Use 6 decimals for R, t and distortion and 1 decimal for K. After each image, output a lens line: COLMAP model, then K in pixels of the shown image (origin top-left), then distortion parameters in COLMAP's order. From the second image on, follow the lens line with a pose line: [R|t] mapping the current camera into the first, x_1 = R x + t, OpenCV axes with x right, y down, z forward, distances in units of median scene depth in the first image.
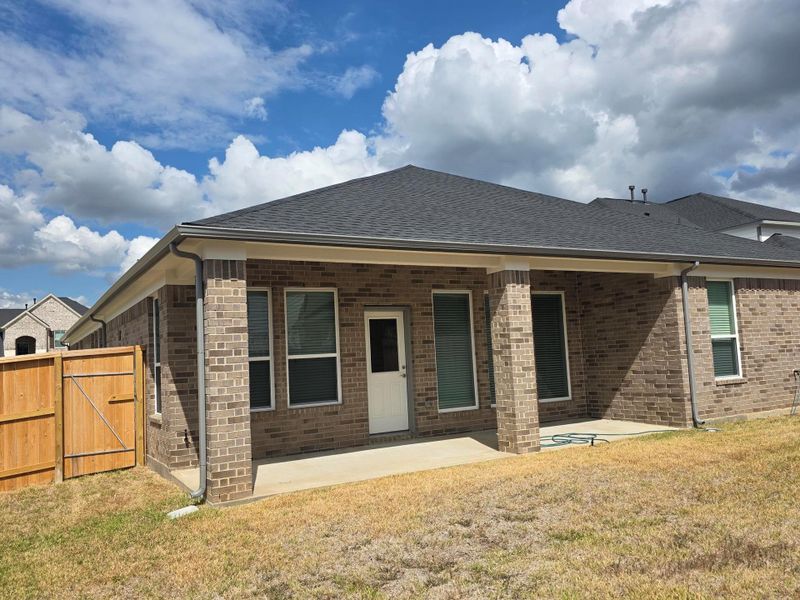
lens RADIAL K [[623.3, 0, 454.7], [0, 623.3, 308.8], [0, 0, 1]] dist [0.056865, -0.003490]
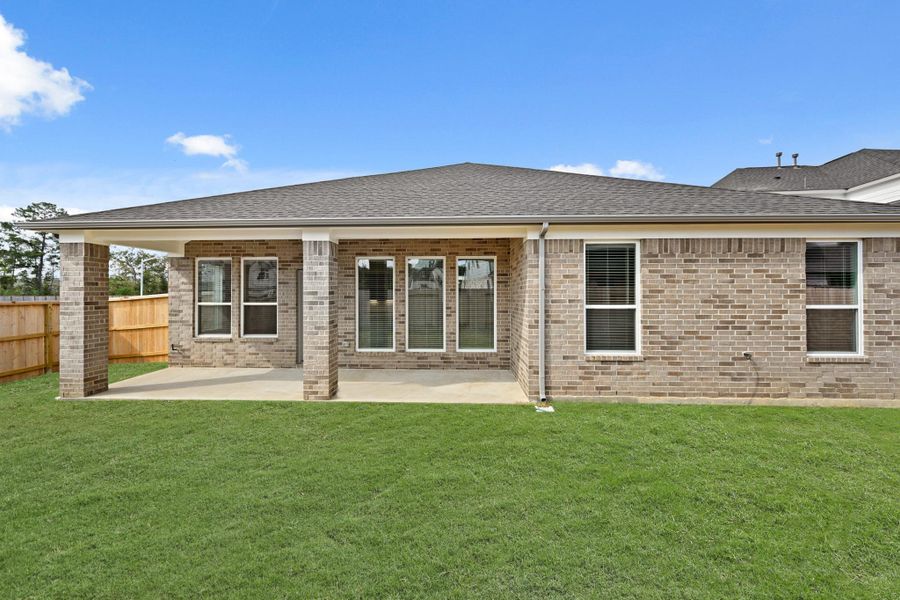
lens RADIAL K [[366.4, 0, 448.0], [0, 366.4, 294.3], [0, 0, 1]] dist [0.002062, -0.000077]
pose [[0.828398, 0.046195, -0.558232, 0.599590], [-0.001373, 0.996758, 0.080447, -0.016516], [0.560138, -0.065876, 0.825776, 0.514549]]
